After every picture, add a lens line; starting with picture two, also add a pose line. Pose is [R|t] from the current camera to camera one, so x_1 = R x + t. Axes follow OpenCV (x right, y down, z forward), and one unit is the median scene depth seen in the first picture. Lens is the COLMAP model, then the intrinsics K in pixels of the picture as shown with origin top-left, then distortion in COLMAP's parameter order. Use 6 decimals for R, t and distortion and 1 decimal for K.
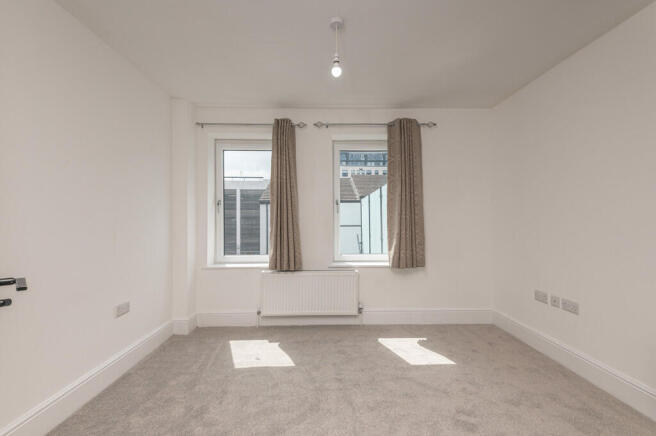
lens RADIAL K [[296.7, 0, 330.6], [0, 296.7, 215.0], [0, 0, 1]] dist [0.031518, -0.004504]
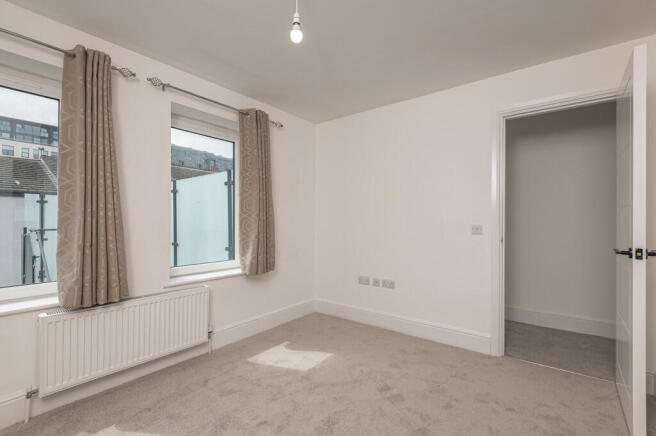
lens RADIAL K [[296.7, 0, 325.4], [0, 296.7, 219.3], [0, 0, 1]] dist [0.031518, -0.004504]
pose [[0.638736, 0.008860, 0.769375, -0.335874], [-0.016156, 0.999868, 0.001899, 0.005541], [-0.769257, -0.013643, 0.638794, 0.261534]]
